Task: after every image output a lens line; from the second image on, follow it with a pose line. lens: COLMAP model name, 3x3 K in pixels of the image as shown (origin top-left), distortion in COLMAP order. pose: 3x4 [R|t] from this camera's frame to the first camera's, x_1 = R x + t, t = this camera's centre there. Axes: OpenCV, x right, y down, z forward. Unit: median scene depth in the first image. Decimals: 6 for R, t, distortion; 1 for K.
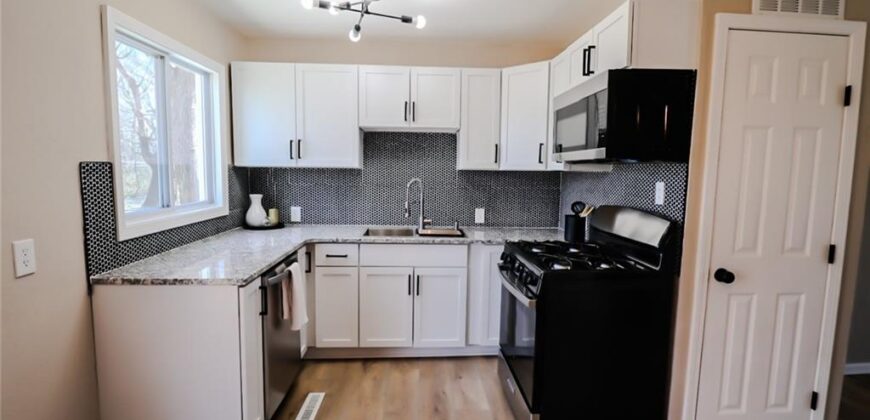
lens RADIAL K [[431.4, 0, 435.0], [0, 431.4, 210.0], [0, 0, 1]] dist [-0.085029, 0.000047]
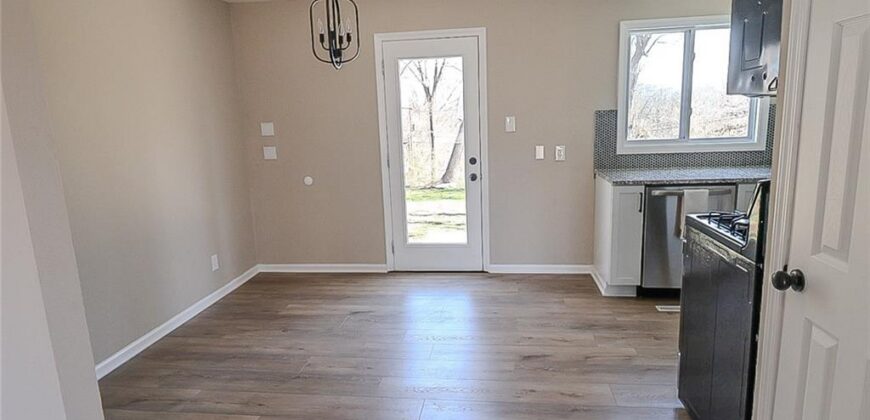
lens RADIAL K [[506.3, 0, 435.0], [0, 506.3, 210.0], [0, 0, 1]] dist [0.000974, 0.000084]
pose [[-0.180241, 0.177630, -0.967451, 1.625048], [-0.068821, 0.978871, 0.192548, -0.061006], [0.981212, 0.101286, -0.164208, 0.628870]]
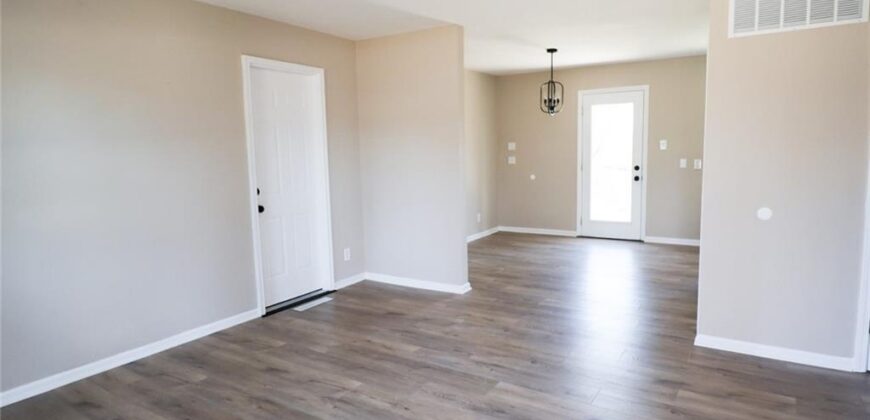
lens RADIAL K [[506.3, 0, 435.0], [0, 506.3, 210.0], [0, 0, 1]] dist [0.000974, 0.000084]
pose [[-0.574372, 0.099413, -0.812536, 3.269550], [-0.067031, 0.983553, 0.167721, -0.063501], [0.815845, 0.150799, -0.558261, 1.348660]]
